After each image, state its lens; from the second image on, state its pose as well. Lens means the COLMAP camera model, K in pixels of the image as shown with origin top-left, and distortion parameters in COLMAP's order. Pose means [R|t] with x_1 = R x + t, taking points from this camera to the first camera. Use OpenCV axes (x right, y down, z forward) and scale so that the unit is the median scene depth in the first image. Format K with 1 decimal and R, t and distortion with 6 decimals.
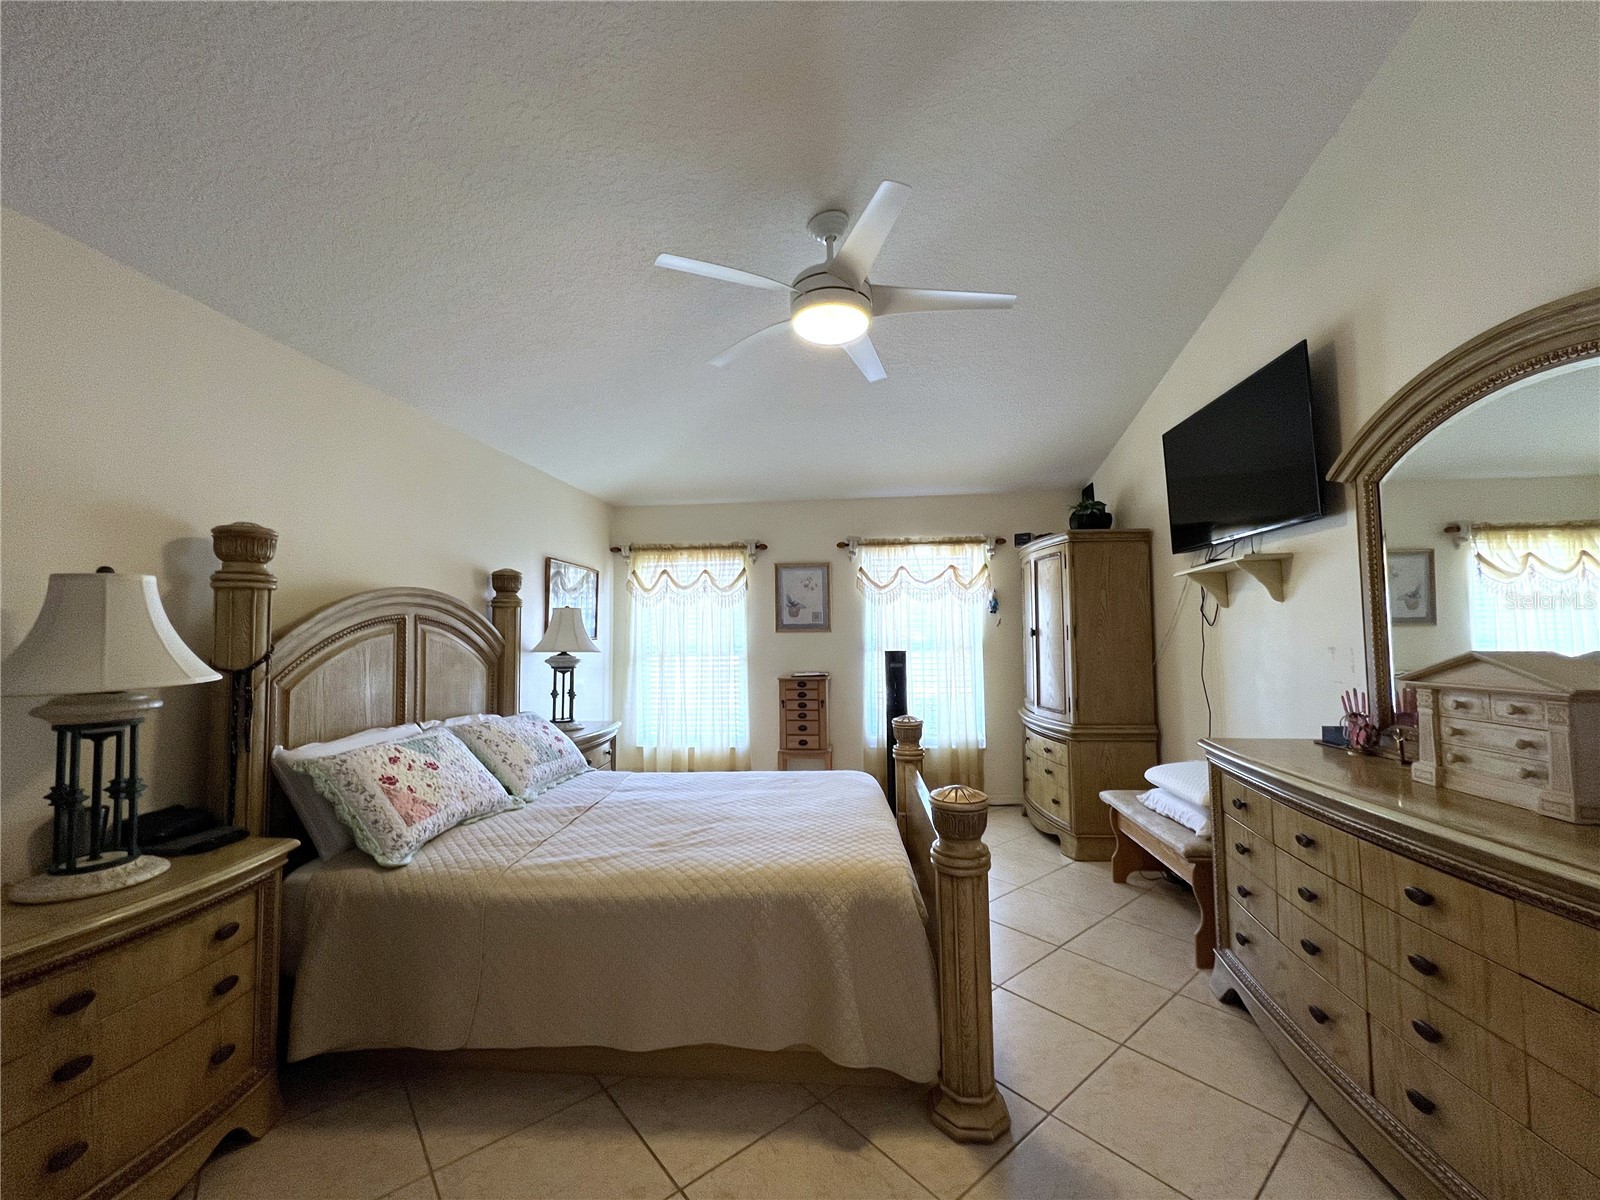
lens RADIAL K [[650.8, 0, 806.5], [0, 650.8, 596.9], [0, 0, 1]] dist [0.001246, 0.000227]
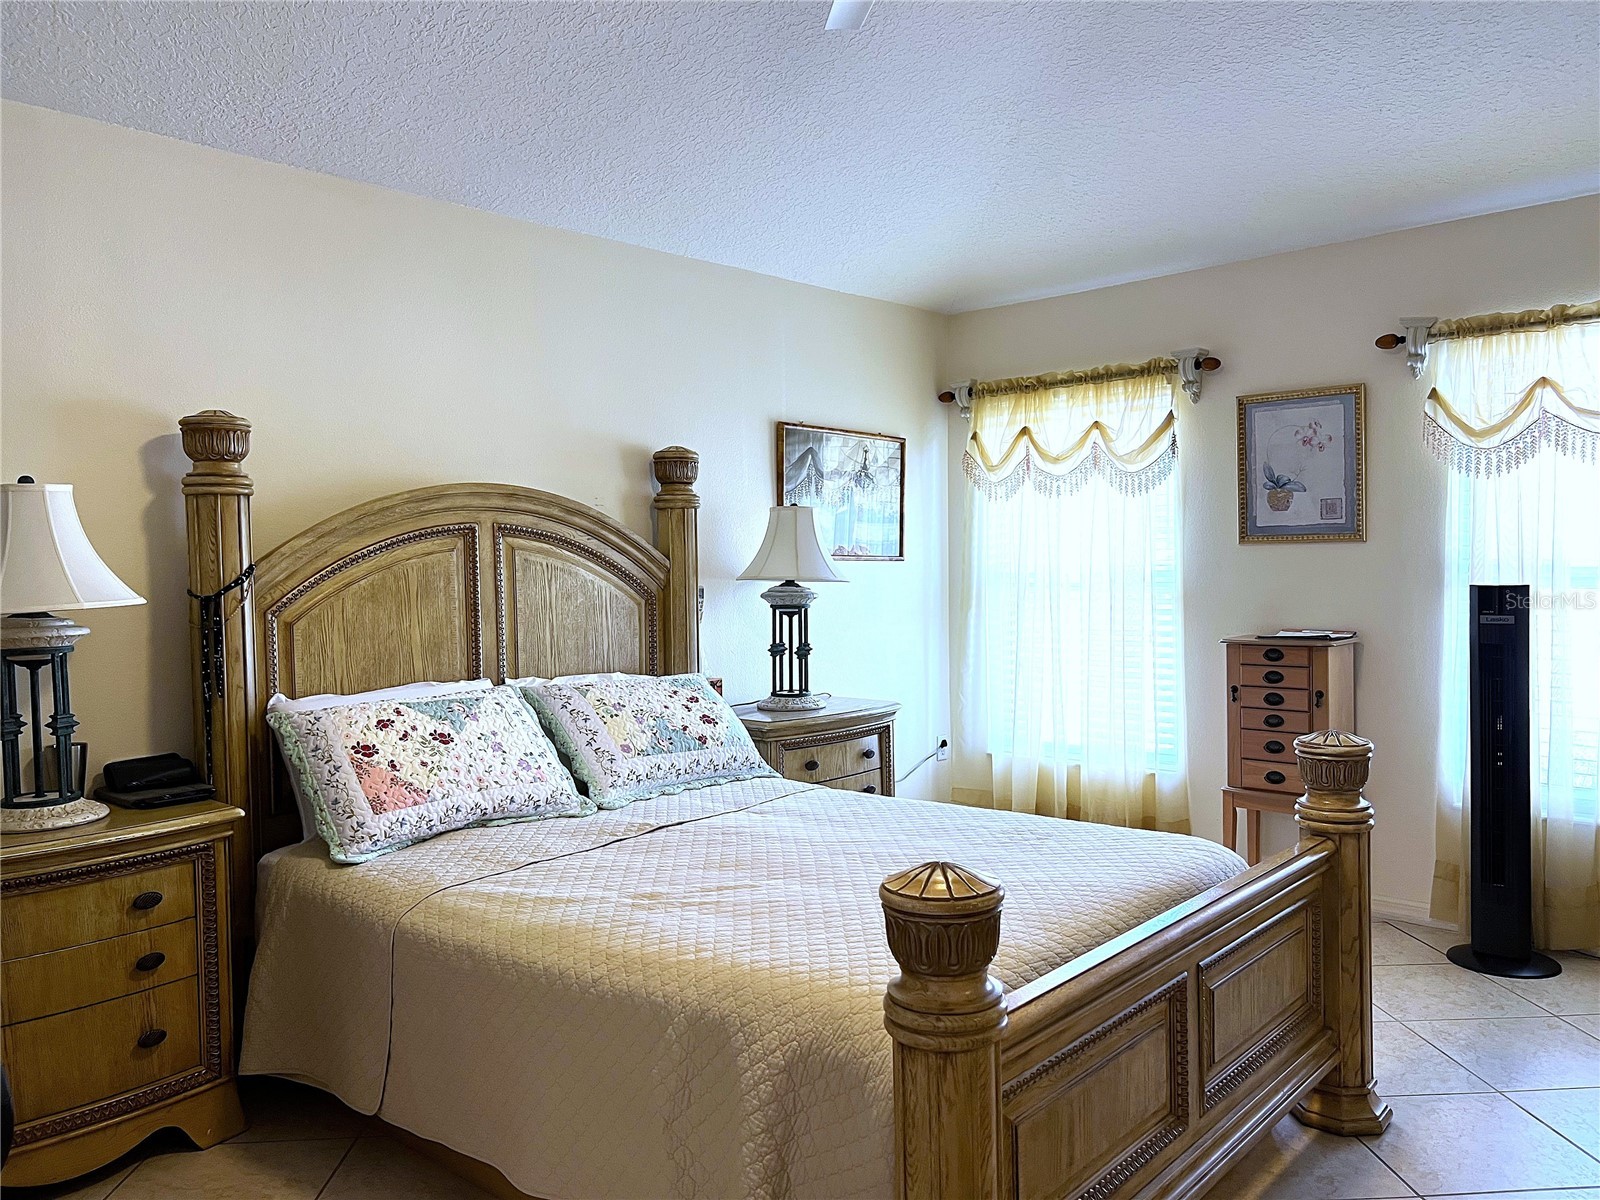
lens RADIAL K [[1234.4, 0, 800.0], [0, 1234.4, 600.0], [0, 0, 1]] dist [0.080258, -0.104492]
pose [[0.793197, 0.017849, -0.608703, 0.465997], [0.040613, 0.995794, 0.082122, 0.013889], [0.607609, -0.089860, 0.789137, 0.159535]]
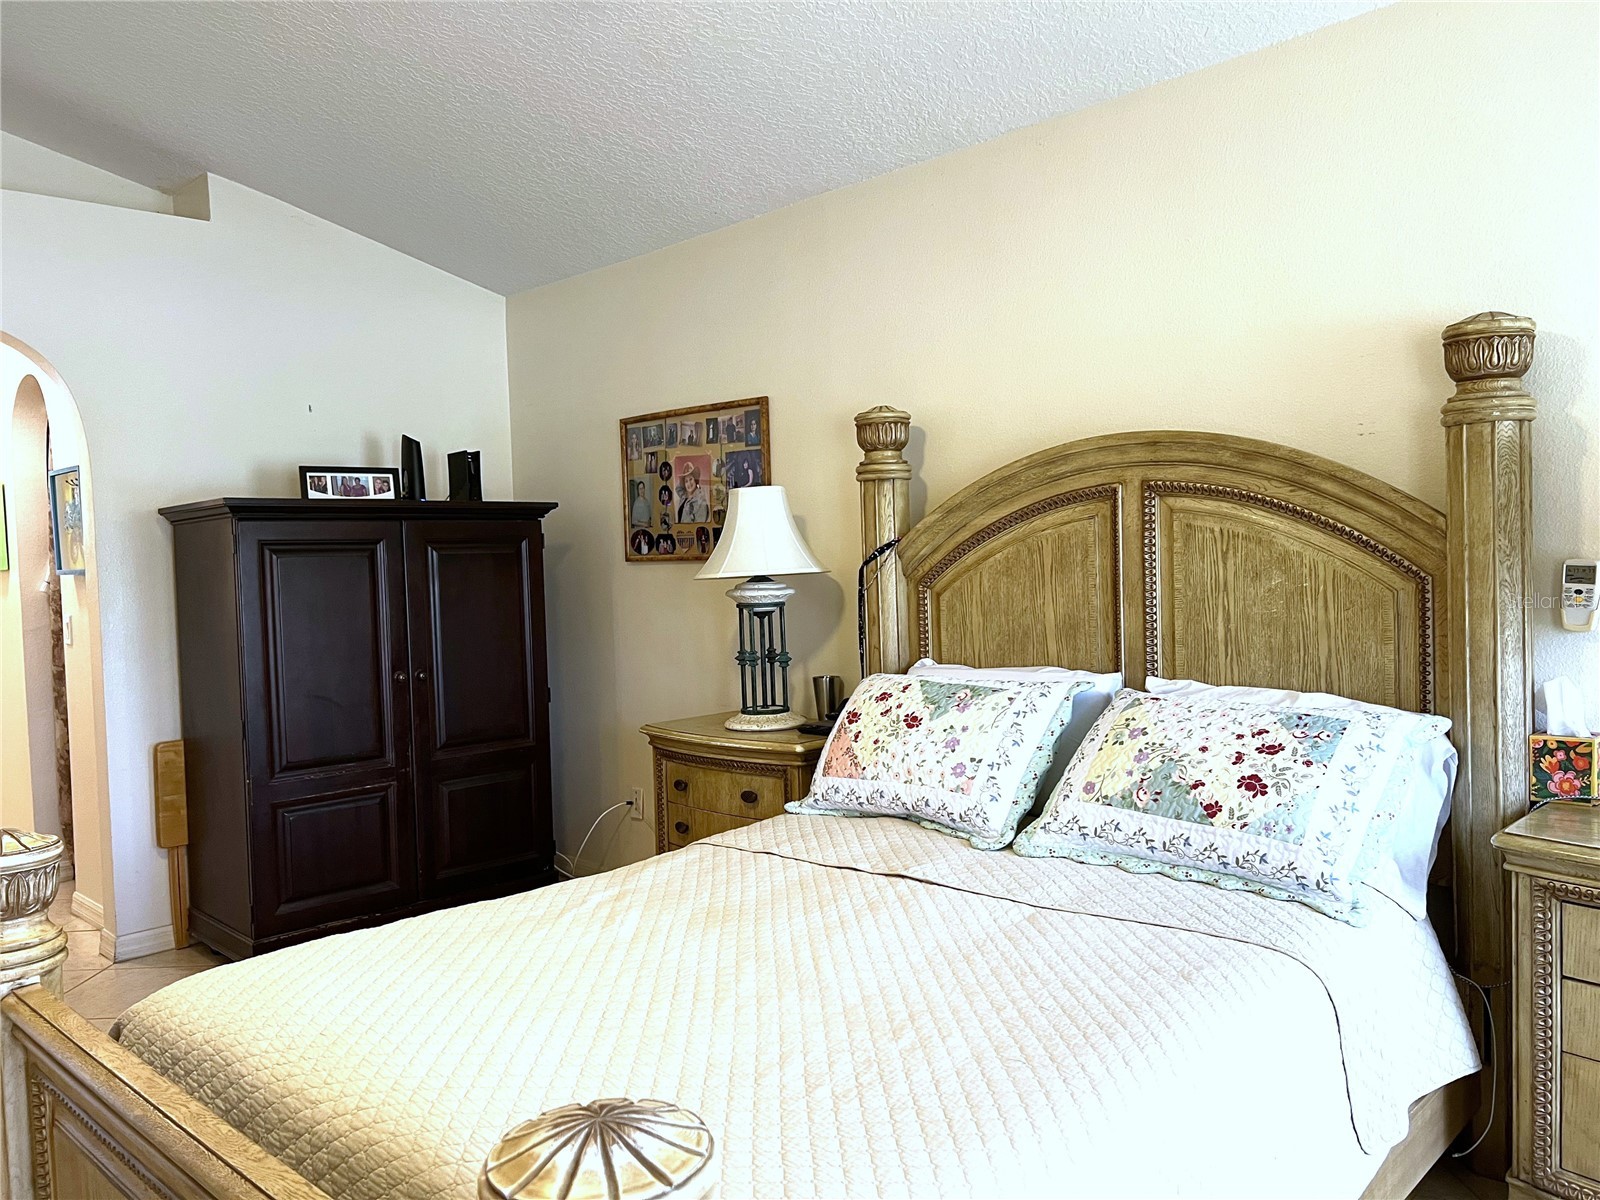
lens RADIAL K [[1234.4, 0, 800.0], [0, 1234.4, 600.0], [0, 0, 1]] dist [0.080258, -0.104492]
pose [[-0.665702, 0.060768, -0.743740, 0.383362], [0.082450, 0.996566, 0.007626, 0.097501], [0.741649, -0.056245, -0.668426, 1.514519]]
